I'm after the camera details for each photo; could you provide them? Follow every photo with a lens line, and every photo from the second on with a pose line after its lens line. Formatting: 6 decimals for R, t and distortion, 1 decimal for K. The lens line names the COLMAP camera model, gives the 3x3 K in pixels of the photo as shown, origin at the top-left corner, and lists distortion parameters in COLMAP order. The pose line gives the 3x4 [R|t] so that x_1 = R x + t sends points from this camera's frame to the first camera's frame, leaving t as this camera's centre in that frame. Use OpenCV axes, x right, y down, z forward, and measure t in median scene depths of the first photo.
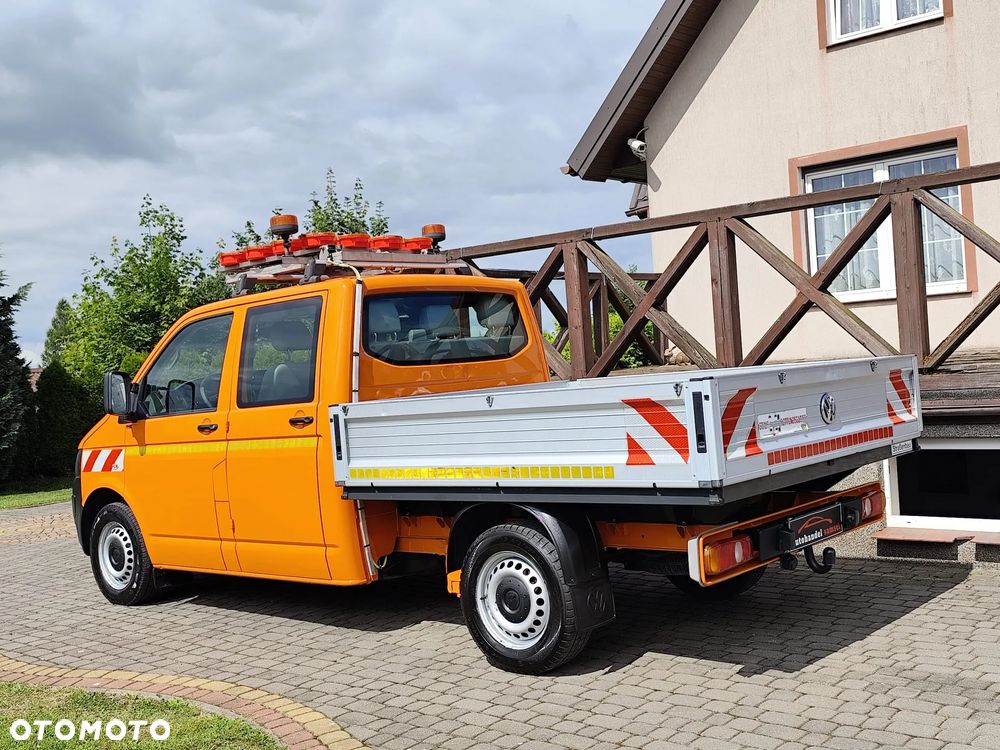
lens RADIAL K [[1127.0, 0, 469.4], [0, 1127.0, 373.9], [0, 0, 1]] dist [0.038932, -0.008266]
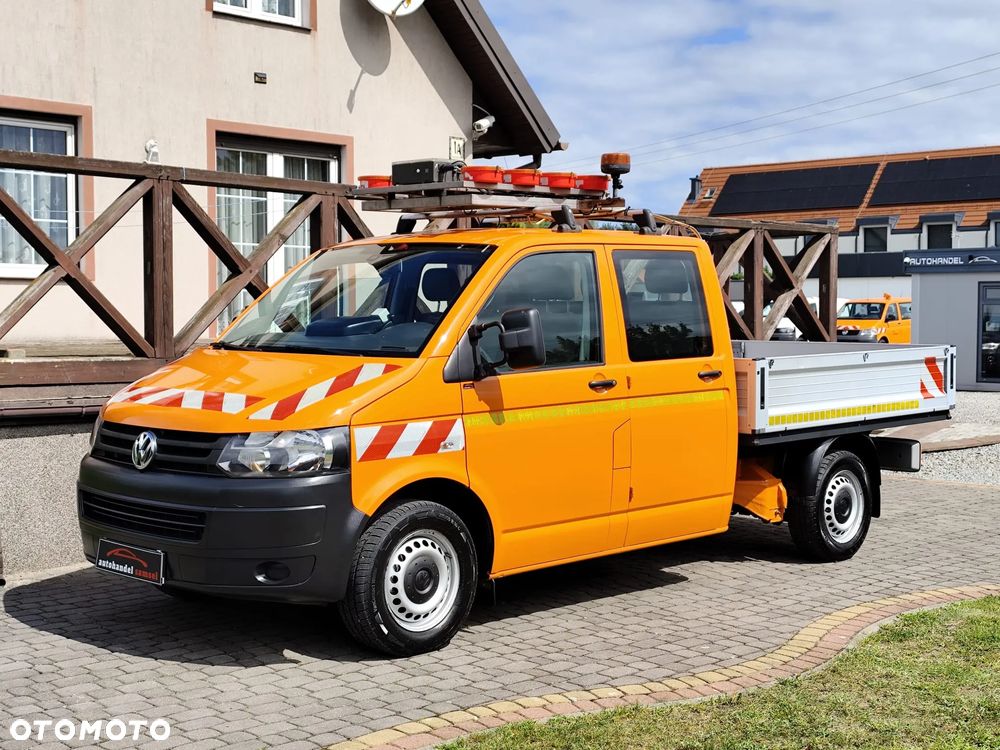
lens RADIAL K [[1405.9, 0, 500.0], [0, 1405.9, 375.0], [0, 0, 1]] dist [0.093615, -0.050062]
pose [[0.045808, 0.024825, 0.998642, -1.169086], [-0.003120, 0.999690, -0.024708, 0.060856], [-0.998945, -0.001984, 0.045872, 0.933059]]
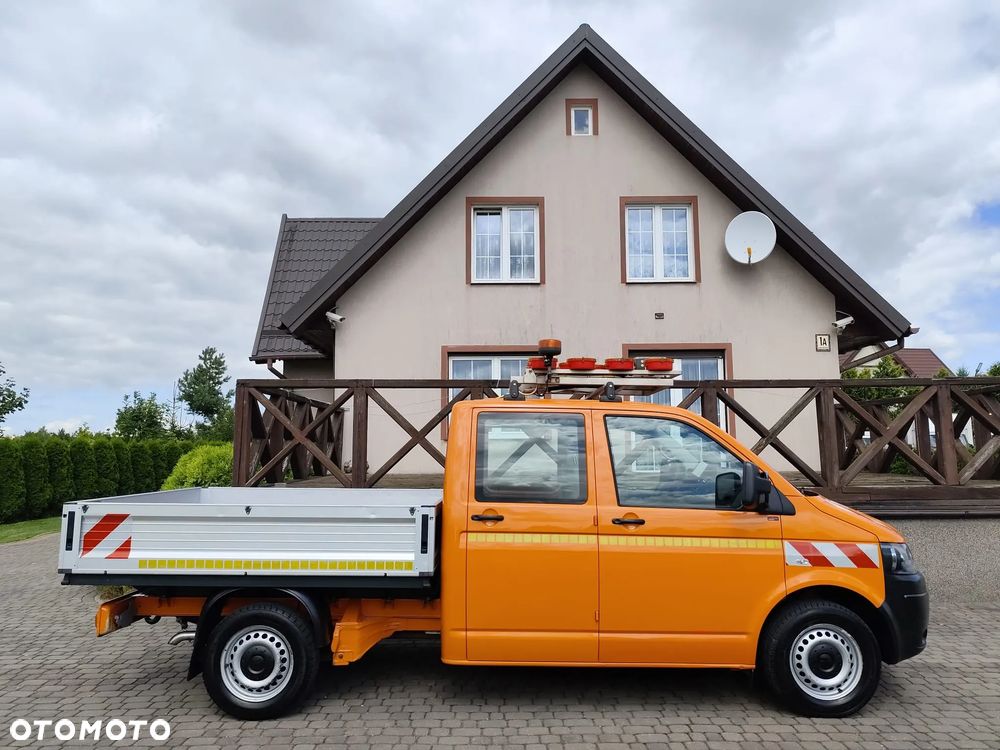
lens RADIAL K [[727.4, 0, 500.0], [0, 727.4, 375.0], [0, 0, 1]] dist [0.022403, -0.003399]
pose [[0.735487, 0.133199, 0.664317, -0.581203], [-0.039603, 0.987260, -0.154106, 0.010405], [-0.676380, 0.087034, 0.731392, 0.346820]]
